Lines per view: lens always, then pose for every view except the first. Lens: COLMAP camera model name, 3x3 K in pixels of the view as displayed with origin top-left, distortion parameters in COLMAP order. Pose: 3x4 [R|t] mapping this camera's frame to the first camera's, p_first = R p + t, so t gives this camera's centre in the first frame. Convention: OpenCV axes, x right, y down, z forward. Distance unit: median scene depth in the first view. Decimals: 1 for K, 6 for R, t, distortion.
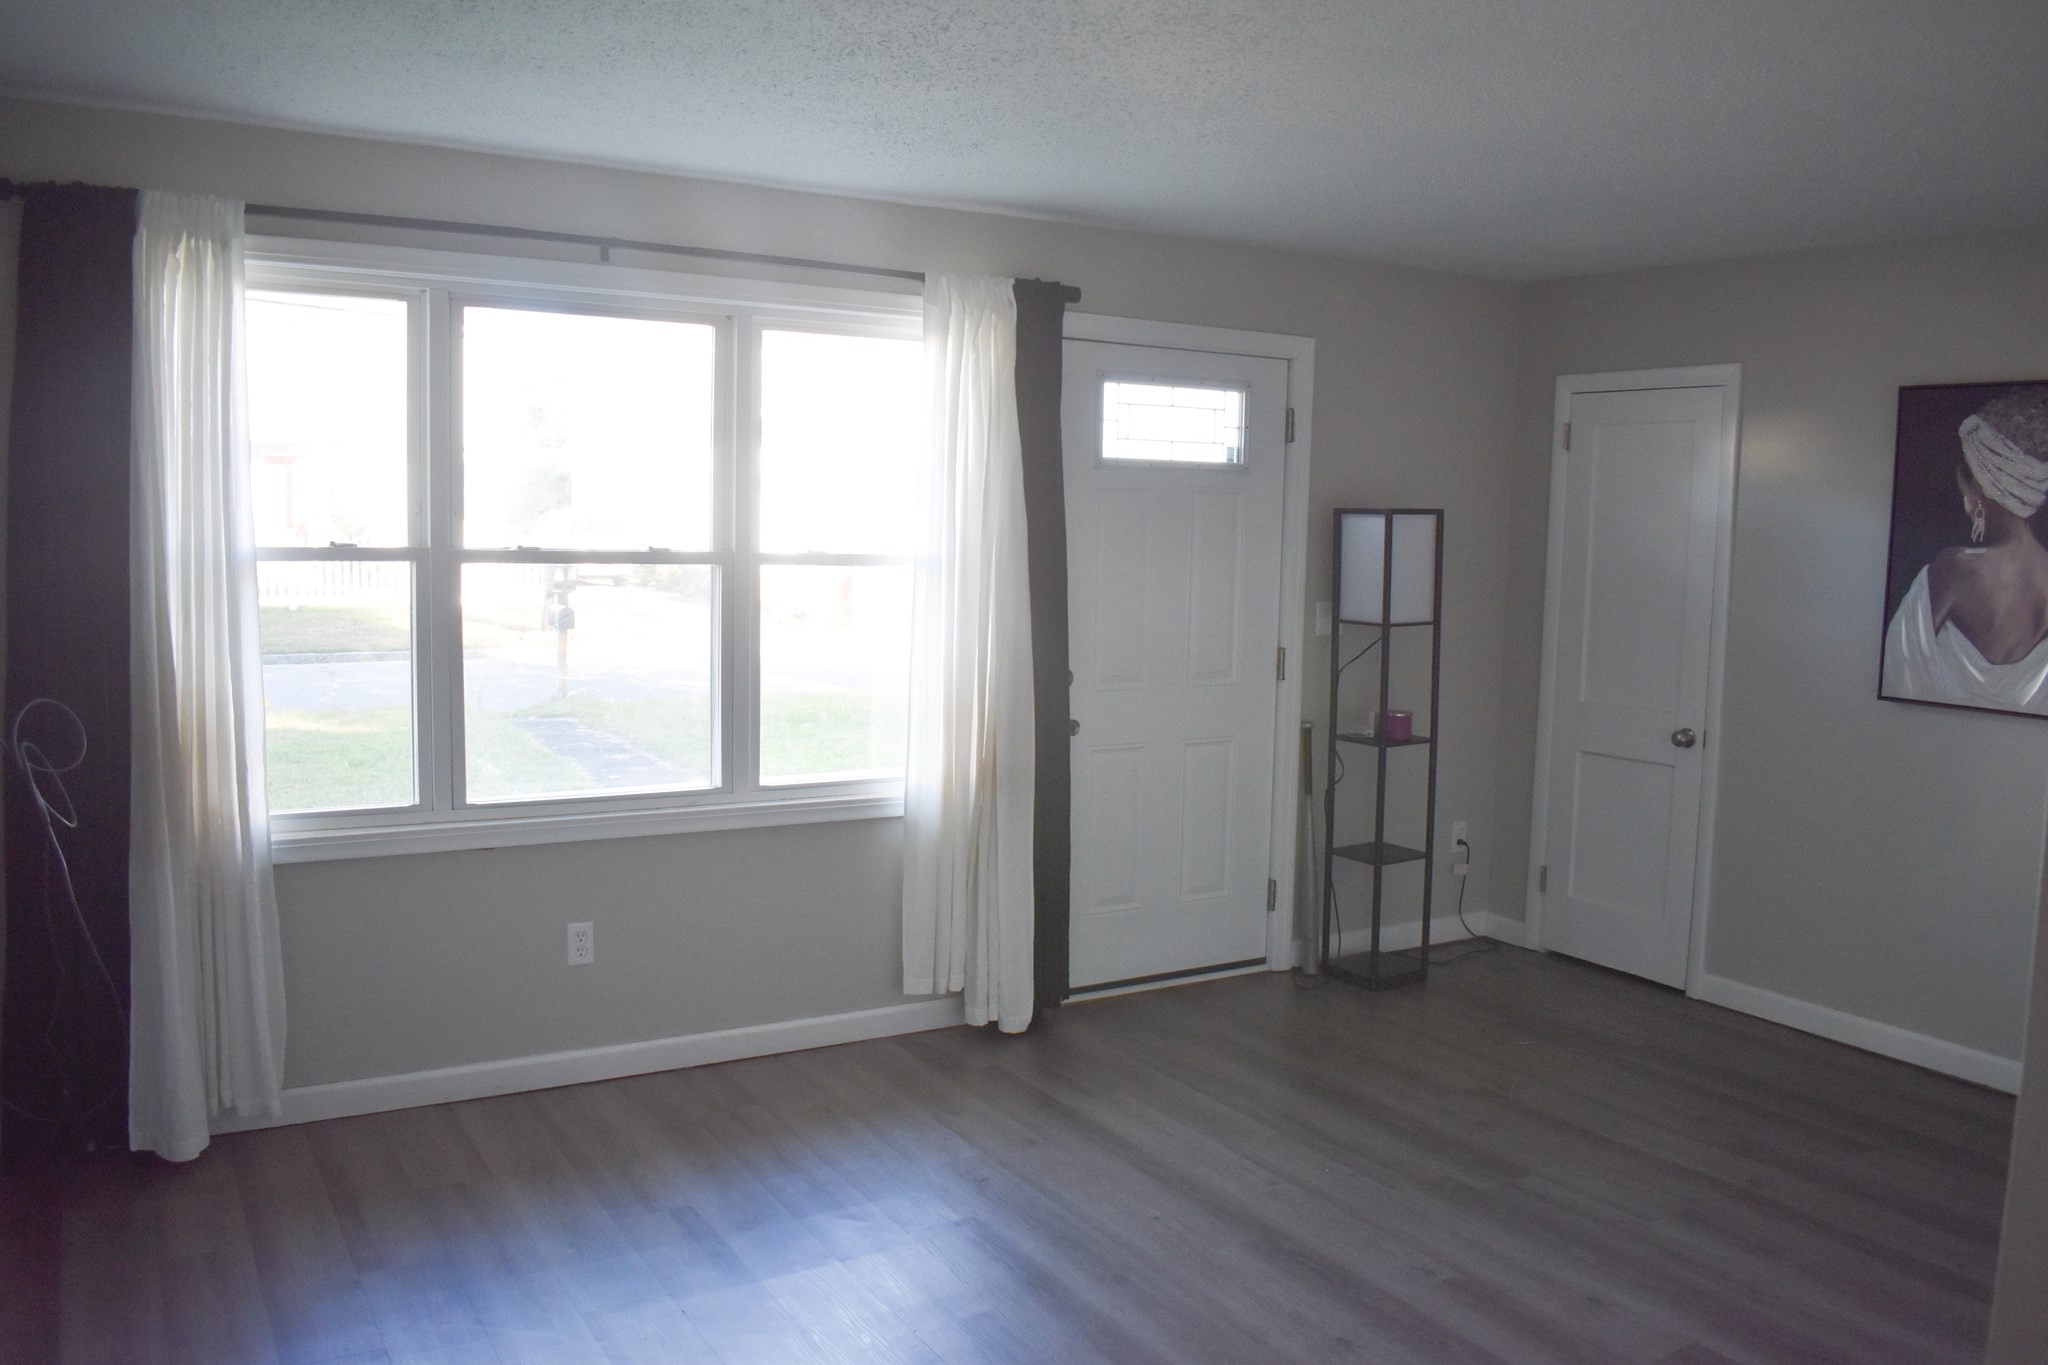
lens RADIAL K [[1595.0, 0, 1029.7], [0, 1595.0, 679.5], [0, 0, 1]] dist [-0.096986, 0.013116]
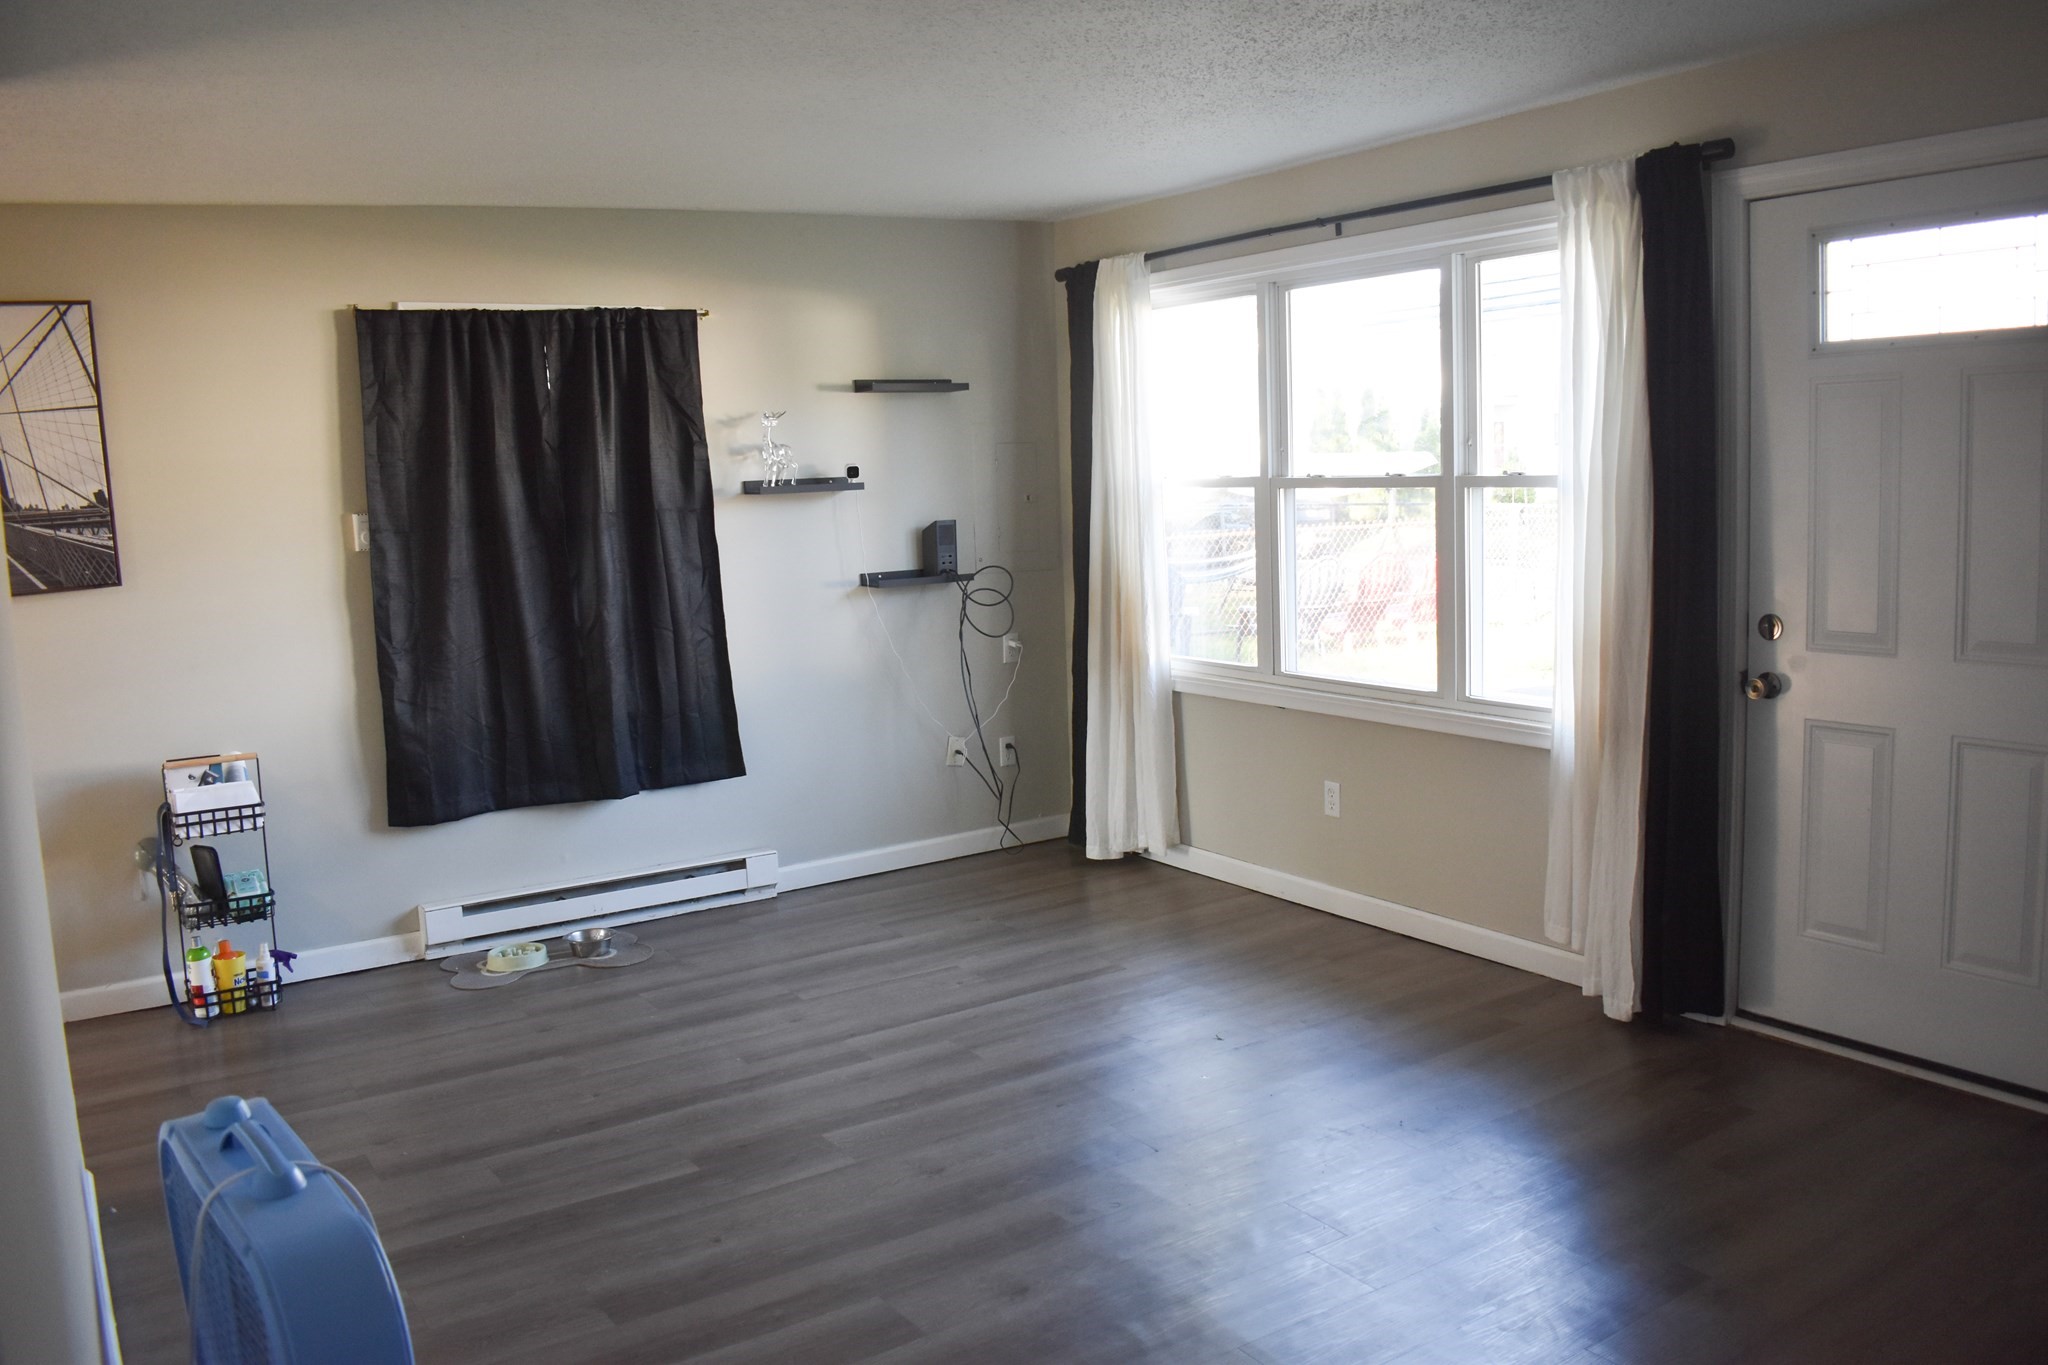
lens RADIAL K [[1595.0, 0, 1014.3], [0, 1595.0, 684.7], [0, 0, 1]] dist [-0.096986, 0.013116]
pose [[0.038969, 0.110491, -0.993113, 0.918544], [-0.061515, 0.992248, 0.107981, -0.038489], [0.997345, 0.056883, 0.045464, 0.690683]]
